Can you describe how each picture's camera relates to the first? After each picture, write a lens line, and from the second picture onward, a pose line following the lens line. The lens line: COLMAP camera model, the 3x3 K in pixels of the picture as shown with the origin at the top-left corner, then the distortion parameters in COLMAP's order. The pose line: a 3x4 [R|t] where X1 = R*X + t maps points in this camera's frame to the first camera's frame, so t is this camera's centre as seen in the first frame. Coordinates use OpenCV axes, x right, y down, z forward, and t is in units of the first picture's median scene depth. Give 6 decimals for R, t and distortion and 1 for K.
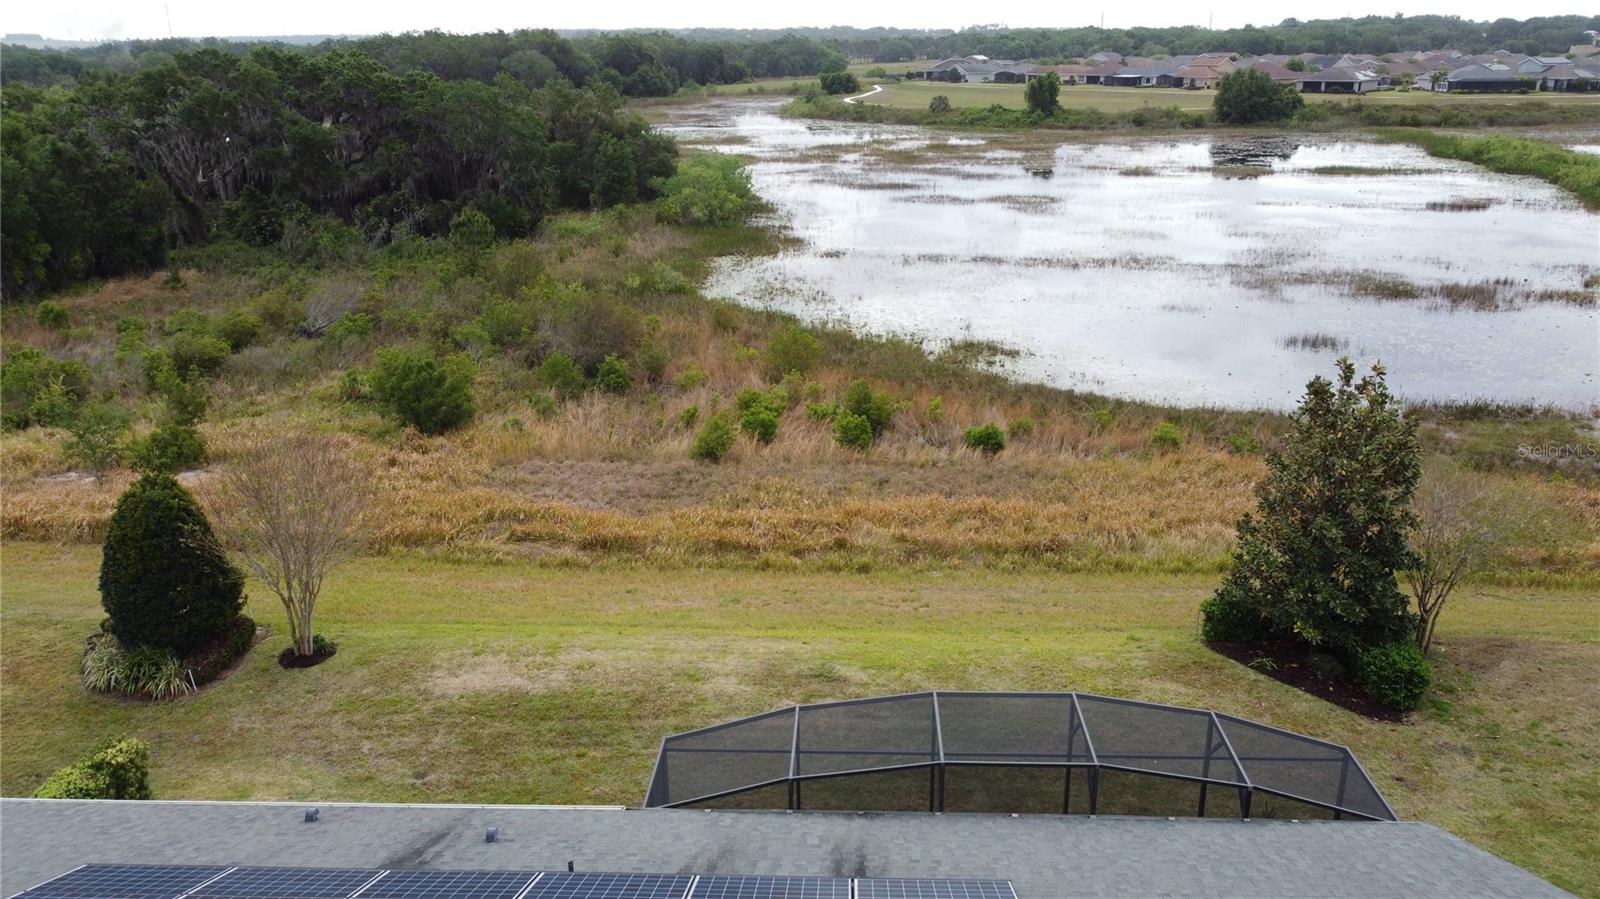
lens RADIAL K [[1214.3, 0, 800.0], [0, 1214.3, 449.5], [0, 0, 1]] dist [0.002812, -0.002278]
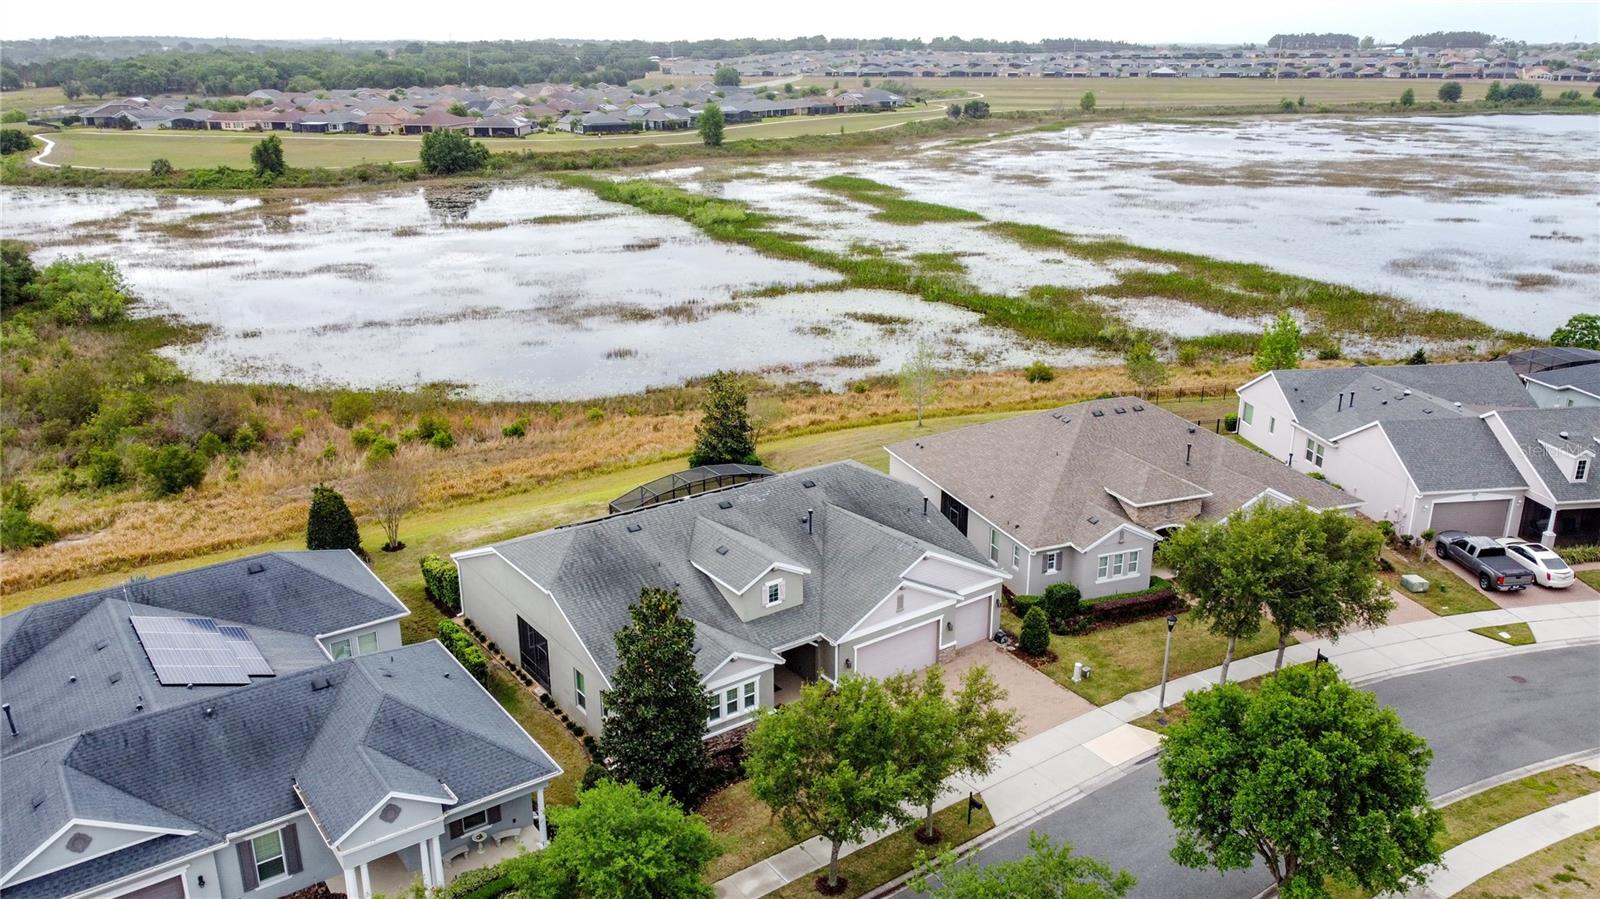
lens RADIAL K [[1195.8, 0, 800.0], [0, 1195.8, 449.5], [0, 0, 1]] dist [-0.001192, -0.010221]
pose [[0.783374, -0.188502, 0.592277, -0.305793], [0.190795, 0.979826, 0.059490, -0.003731], [-0.591542, 0.066401, 0.803535, -0.387145]]
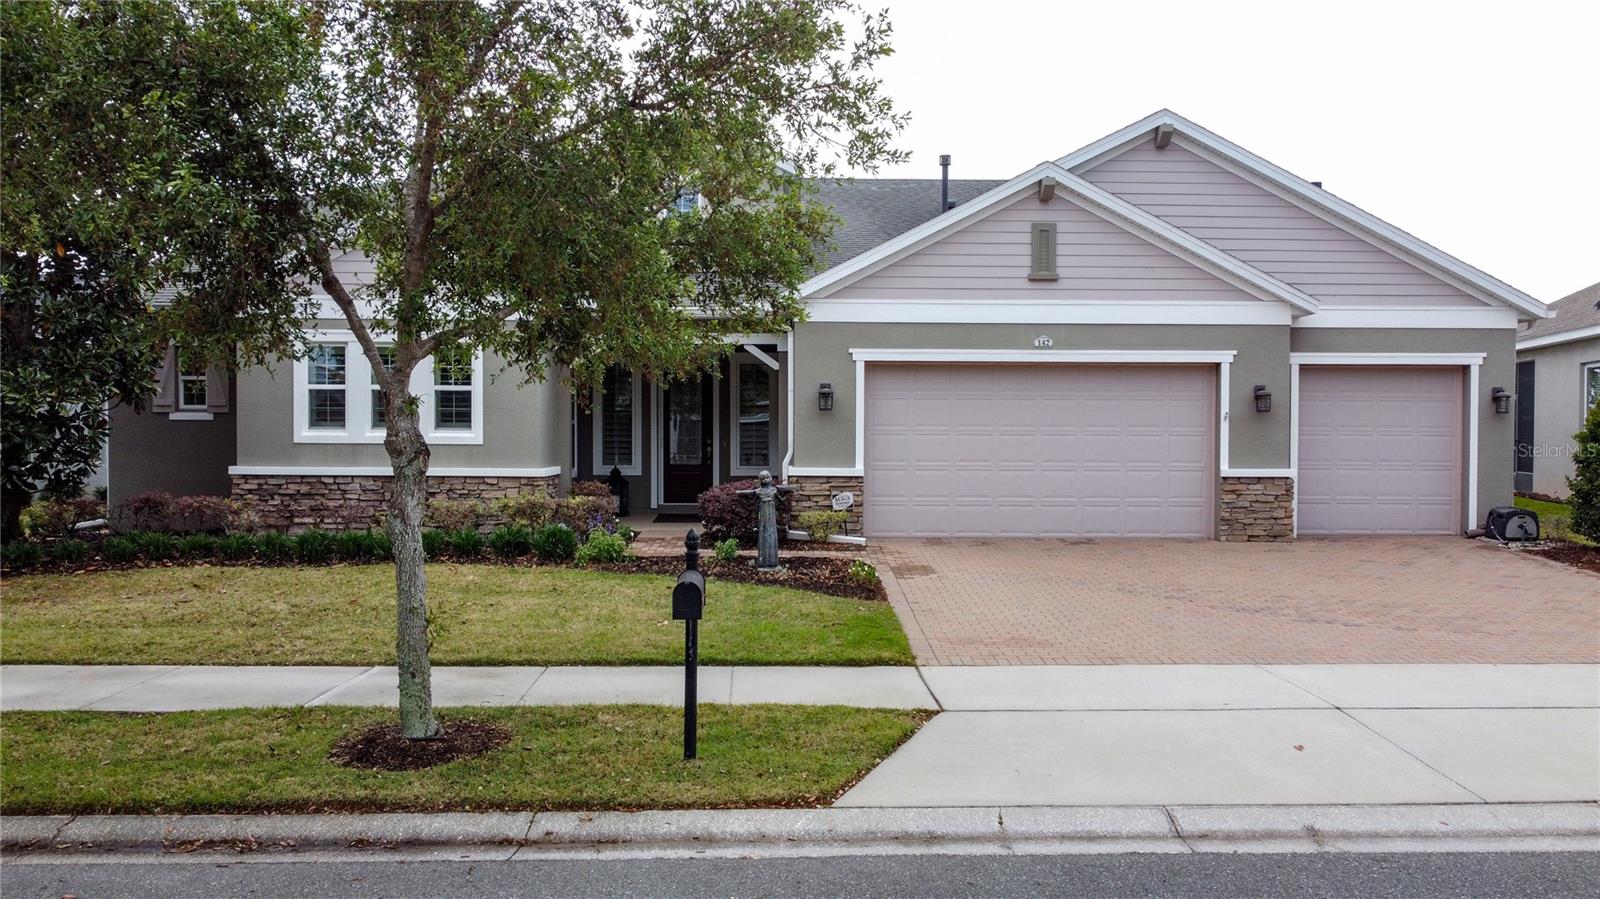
lens RADIAL K [[1195.8, 0, 800.0], [0, 1195.8, 449.5], [0, 0, 1]] dist [-0.001192, -0.010221]
pose [[0.997807, 0.012029, 0.065087, -0.034070], [0.008242, 0.953114, -0.302500, 0.165102], [-0.065674, 0.302373, 0.950924, -0.146391]]
